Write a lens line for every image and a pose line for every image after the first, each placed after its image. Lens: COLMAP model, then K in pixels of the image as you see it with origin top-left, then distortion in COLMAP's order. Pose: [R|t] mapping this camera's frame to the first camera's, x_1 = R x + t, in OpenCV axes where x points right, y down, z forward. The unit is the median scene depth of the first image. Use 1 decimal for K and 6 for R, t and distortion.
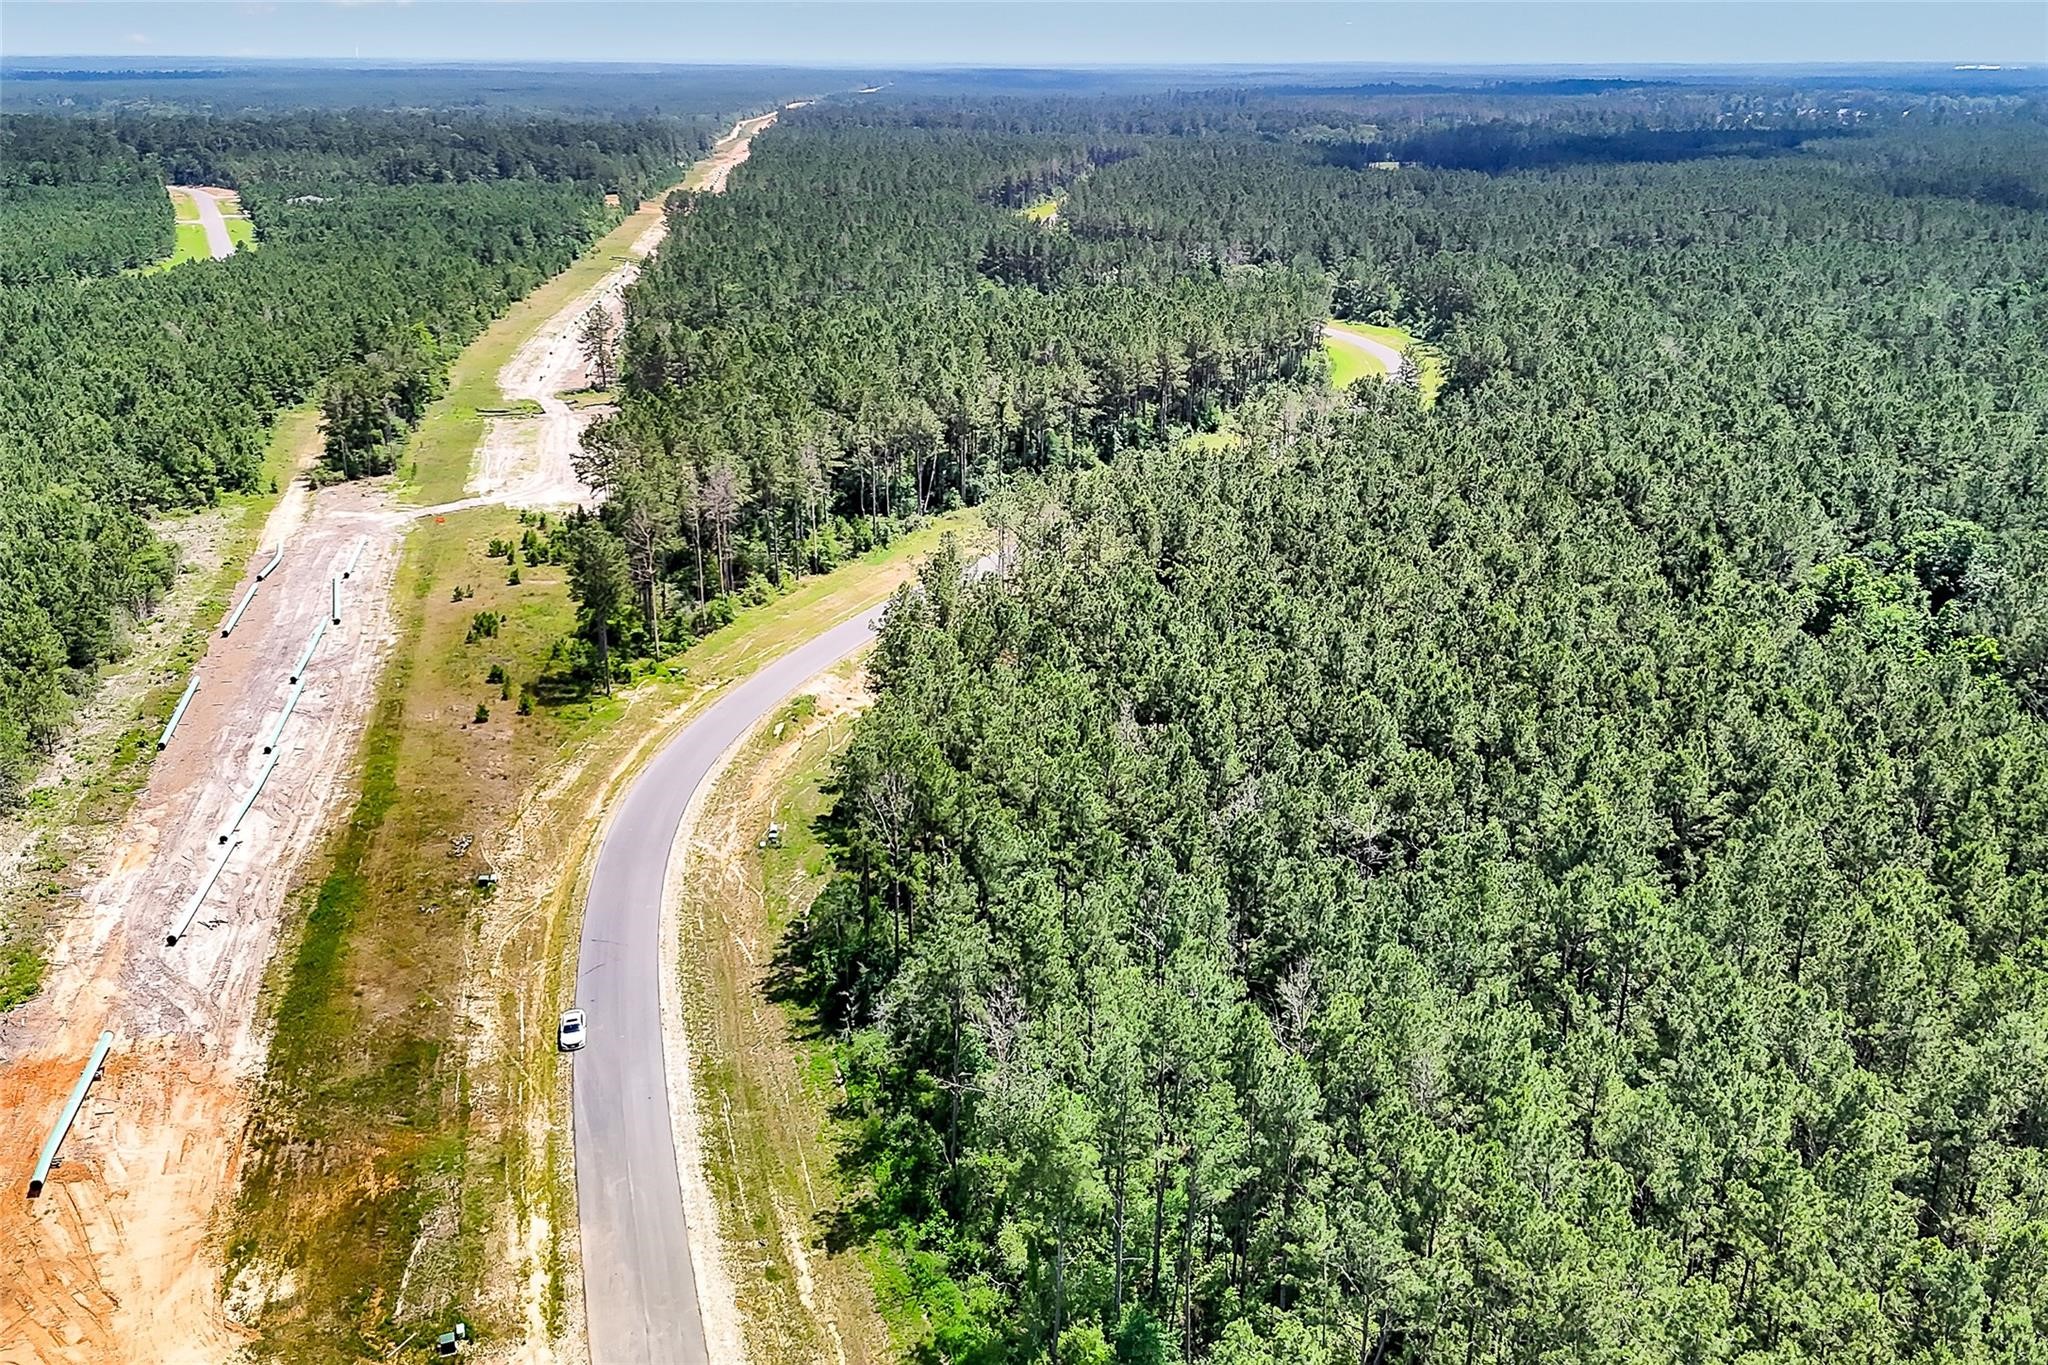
lens RADIAL K [[1763.8, 0, 1021.8], [0, 1763.8, 670.1], [0, 0, 1]] dist [0.077449, -0.092214]
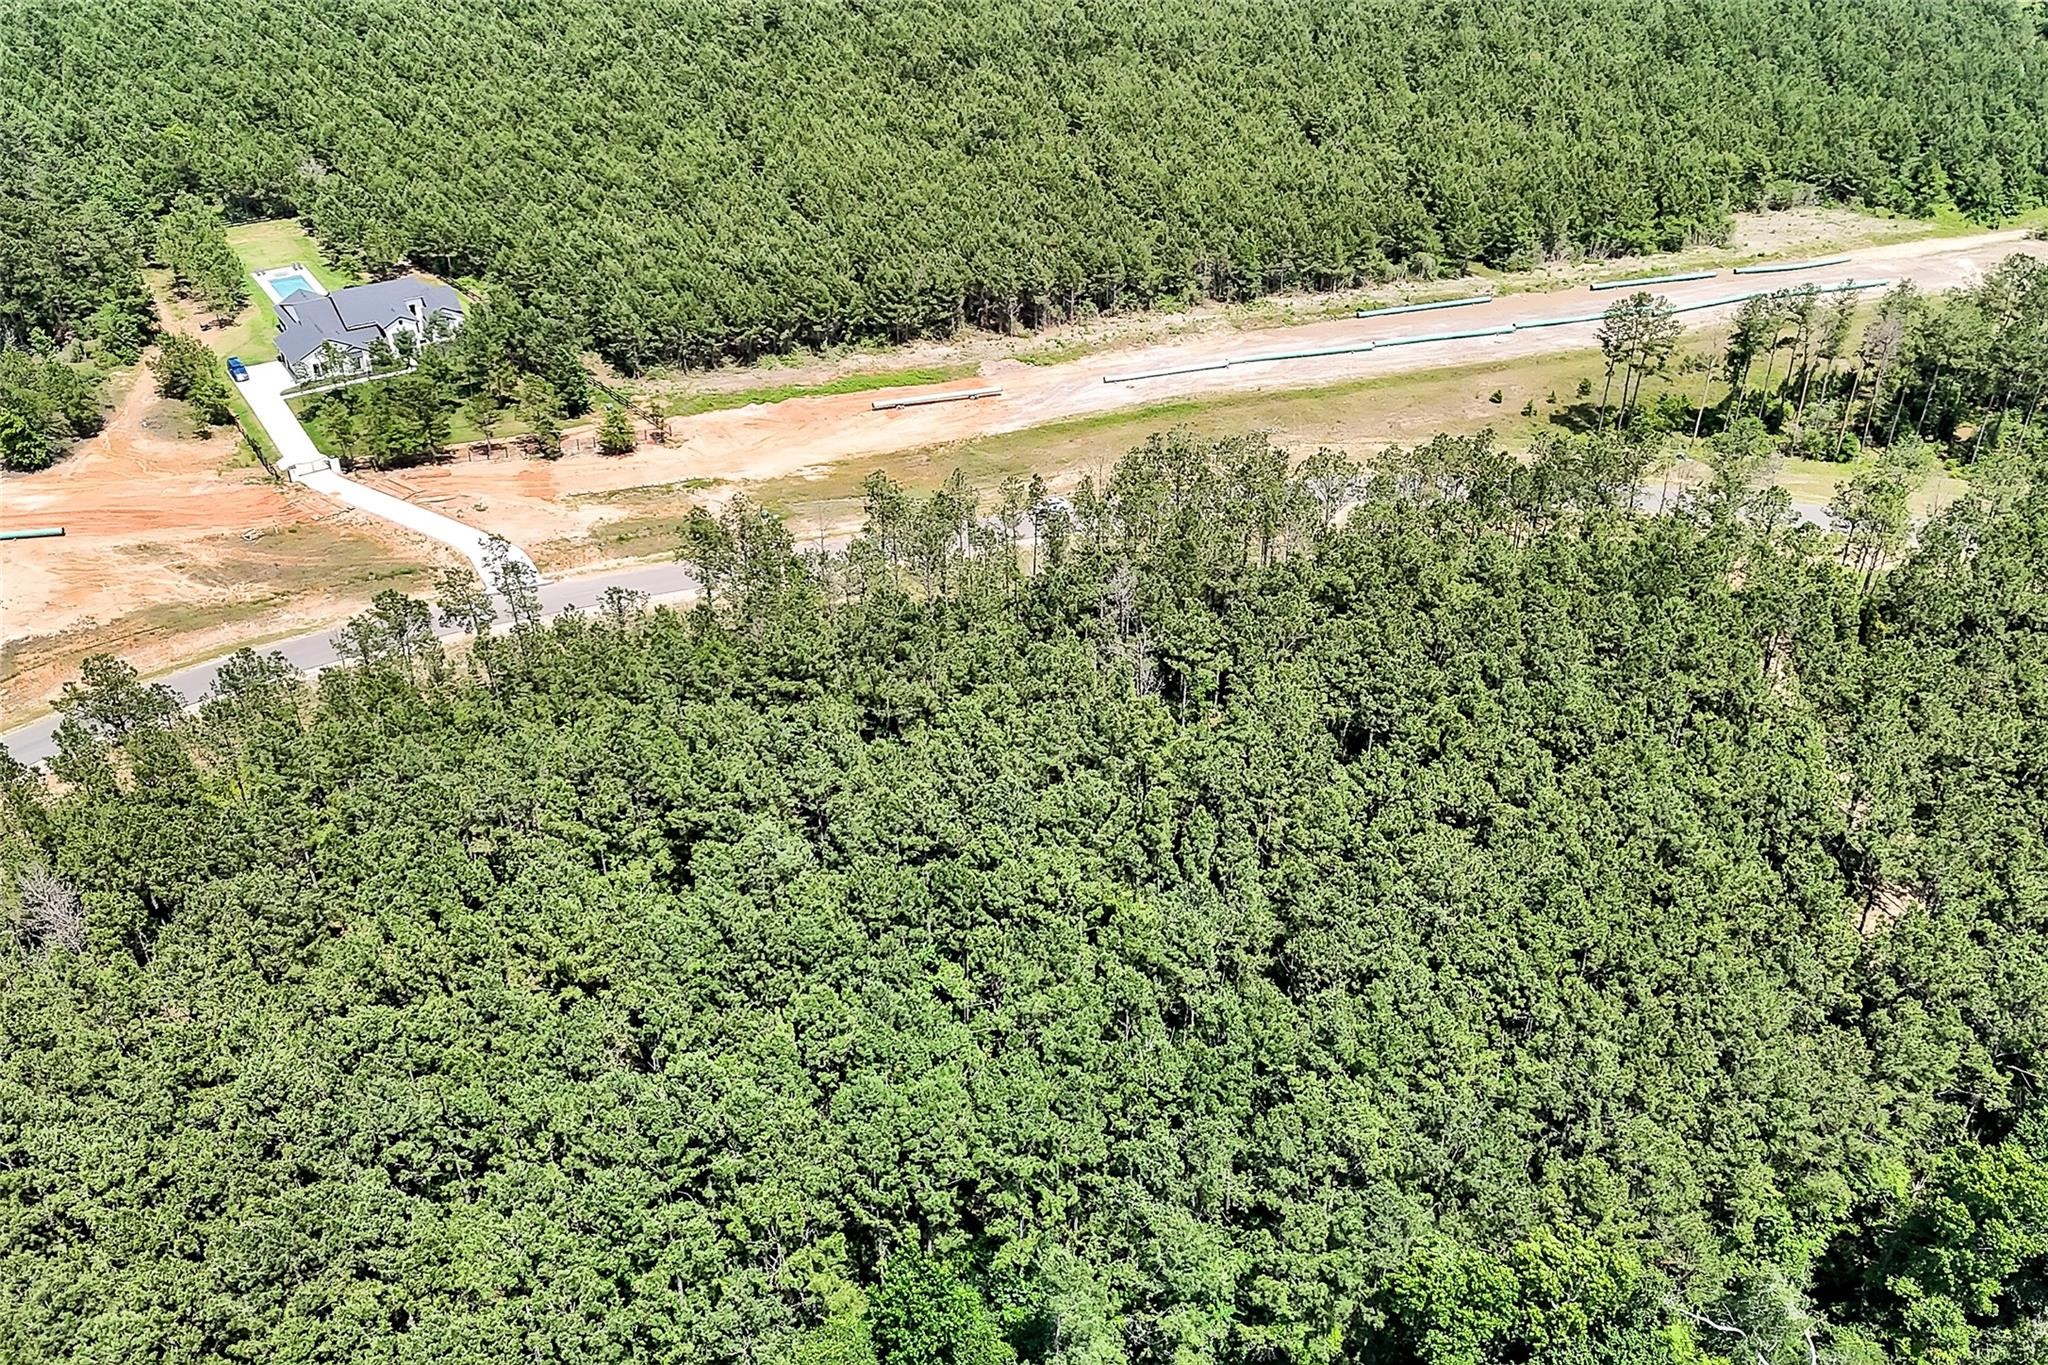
lens RADIAL K [[1763.8, 0, 1019.8], [0, 1763.8, 697.3], [0, 0, 1]] dist [0.077449, -0.092214]
pose [[0.057085, 0.559749, -0.826694, 1.065844], [-0.326070, 0.793088, 0.514479, -0.443058], [0.943620, 0.240191, 0.227791, 0.563030]]
